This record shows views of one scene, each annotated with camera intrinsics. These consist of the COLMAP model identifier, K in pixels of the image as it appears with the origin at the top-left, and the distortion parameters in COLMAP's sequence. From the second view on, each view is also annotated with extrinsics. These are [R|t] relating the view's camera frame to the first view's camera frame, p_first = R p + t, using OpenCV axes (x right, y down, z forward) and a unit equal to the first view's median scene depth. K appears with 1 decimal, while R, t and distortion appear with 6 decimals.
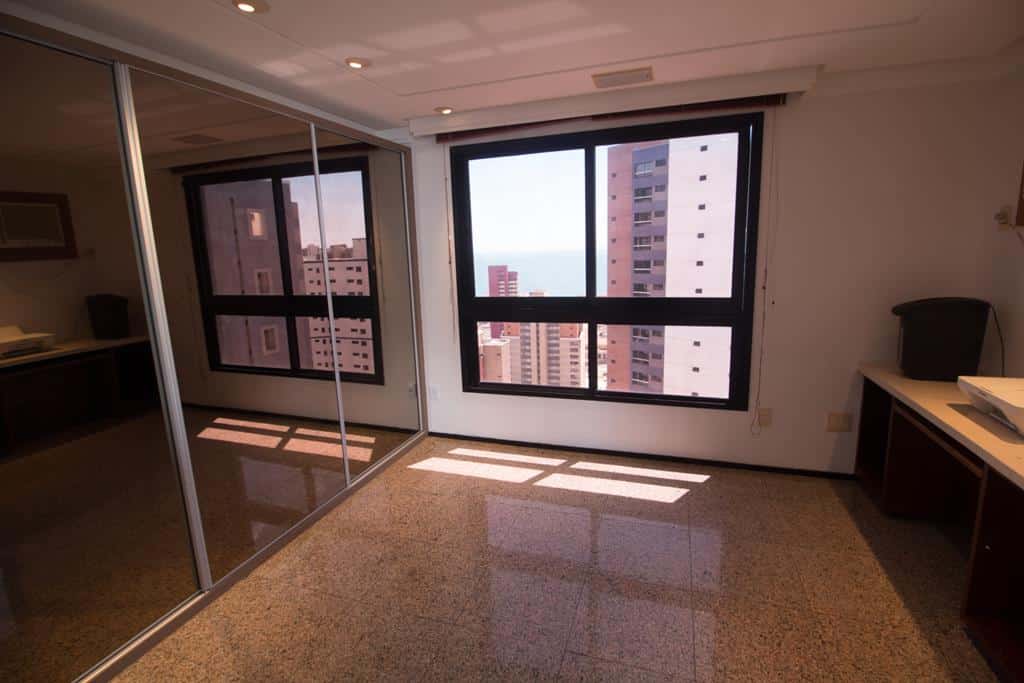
lens RADIAL K [[472.0, 0, 516.8], [0, 472.0, 340.1], [0, 0, 1]] dist [0.001275, -0.011781]
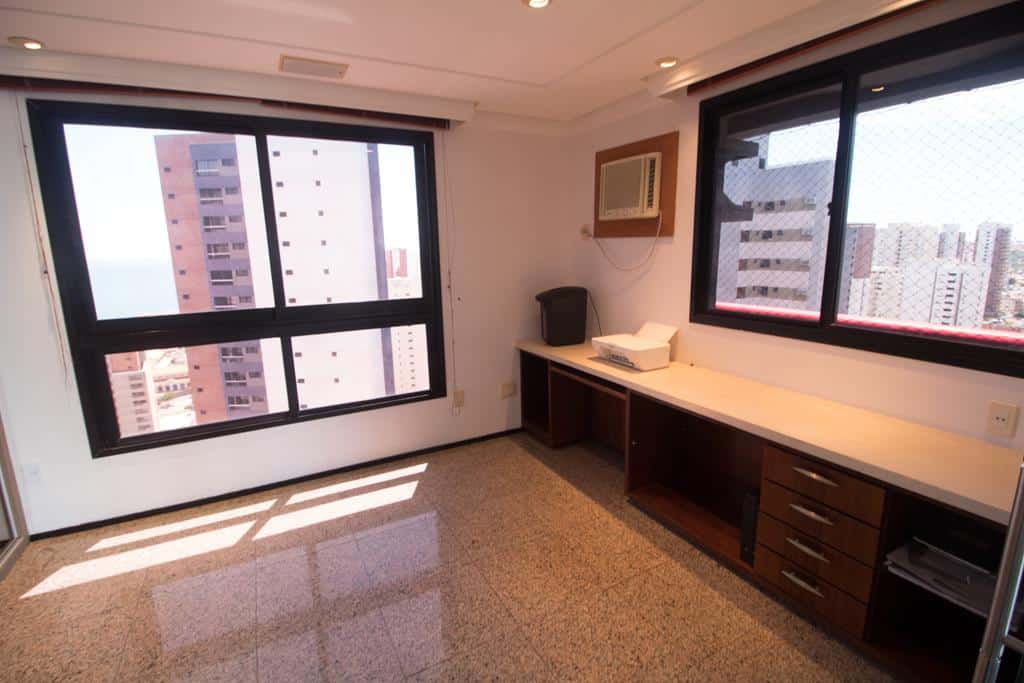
lens RADIAL K [[472.0, 0, 516.8], [0, 472.0, 340.1], [0, 0, 1]] dist [0.001275, -0.011781]
pose [[0.687931, -0.123900, 0.715122, -0.187873], [0.136493, 0.989825, 0.040190, -0.005413], [-0.712826, 0.069961, 0.697843, 0.084783]]
